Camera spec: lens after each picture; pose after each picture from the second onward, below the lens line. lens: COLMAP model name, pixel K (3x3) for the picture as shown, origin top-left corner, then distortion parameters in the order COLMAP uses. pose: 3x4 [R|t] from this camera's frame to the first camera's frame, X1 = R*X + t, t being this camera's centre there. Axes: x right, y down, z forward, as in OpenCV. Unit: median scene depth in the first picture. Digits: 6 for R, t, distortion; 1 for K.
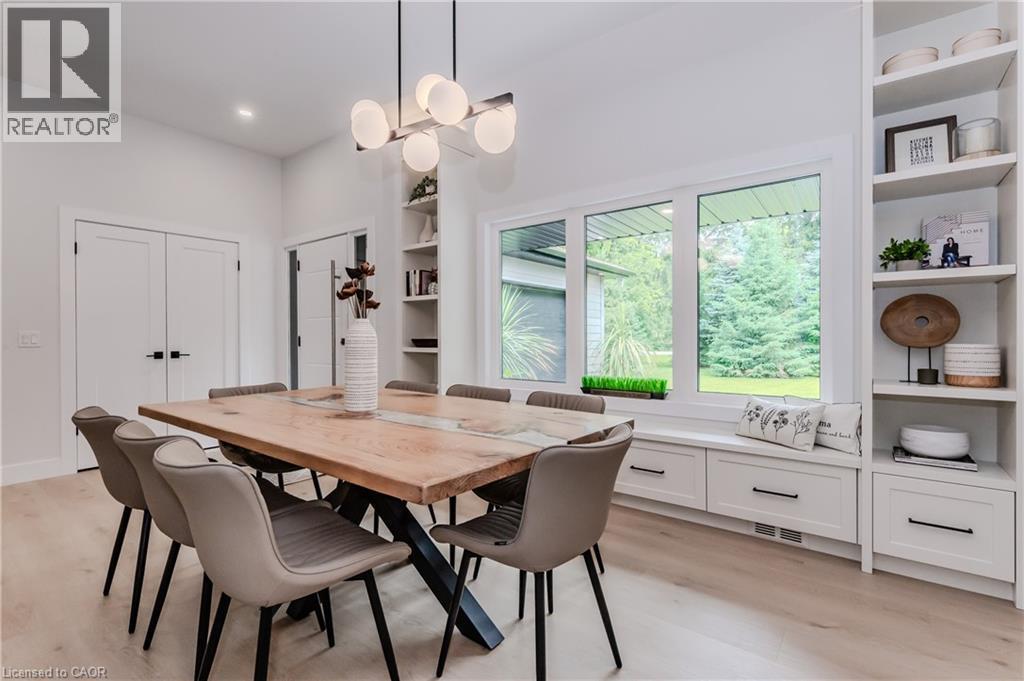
lens RADIAL K [[460.4, 0, 508.1], [0, 460.4, 341.1], [0, 0, 1]] dist [-0.004620, -0.000586]
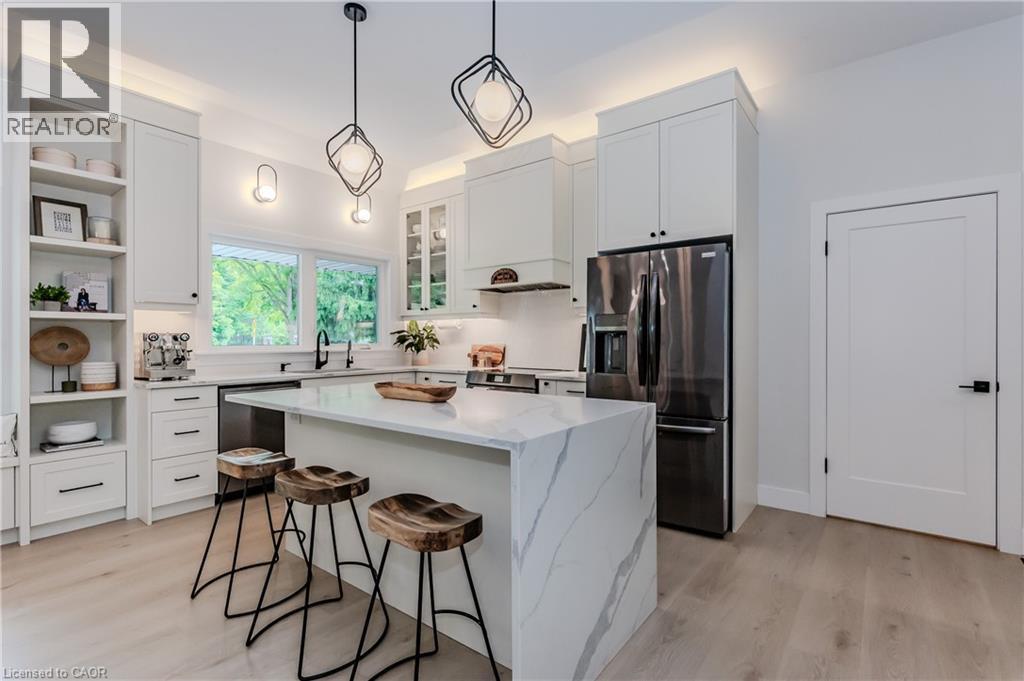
lens RADIAL K [[460.4, 0, 511.3], [0, 460.4, 340.3], [0, 0, 1]] dist [-0.004620, -0.000586]
pose [[0.000524, 0.000274, 1.000000, -0.477517], [0.009684, 0.999953, -0.000279, -0.049885], [-0.999953, 0.009684, 0.000522, -0.348471]]
